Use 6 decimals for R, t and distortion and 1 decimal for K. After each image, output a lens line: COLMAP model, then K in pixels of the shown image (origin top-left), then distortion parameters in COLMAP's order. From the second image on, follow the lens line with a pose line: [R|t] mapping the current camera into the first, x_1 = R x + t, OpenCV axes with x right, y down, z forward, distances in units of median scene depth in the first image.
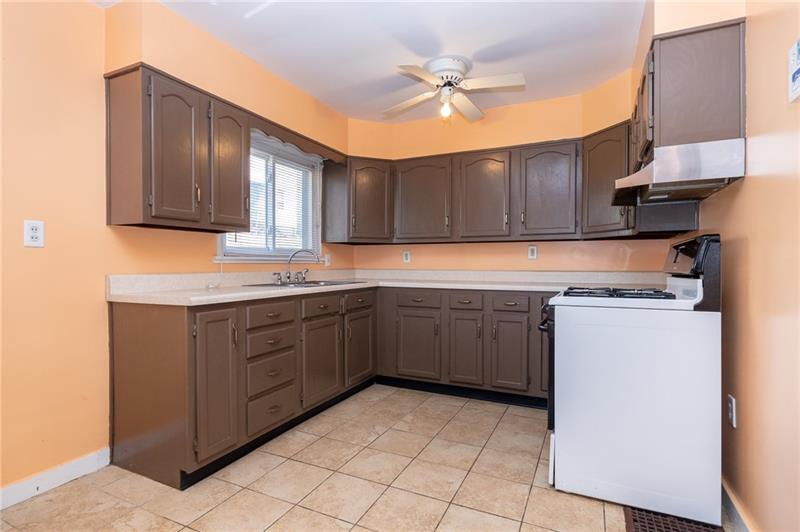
lens RADIAL K [[399.1, 0, 396.8], [0, 399.1, 265.4], [0, 0, 1]] dist [-0.016044, -0.000421]
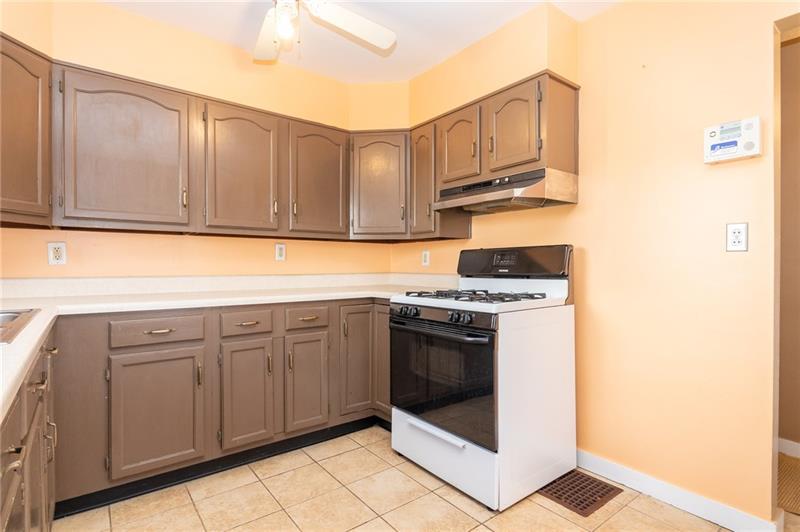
lens RADIAL K [[399.1, 0, 398.4], [0, 399.1, 266.8], [0, 0, 1]] dist [-0.016044, -0.000421]
pose [[0.438814, -0.001996, 0.898576, -0.324536], [0.003783, 0.999993, 0.000374, -0.003751], [-0.898570, 0.003235, 0.438818, 0.488191]]
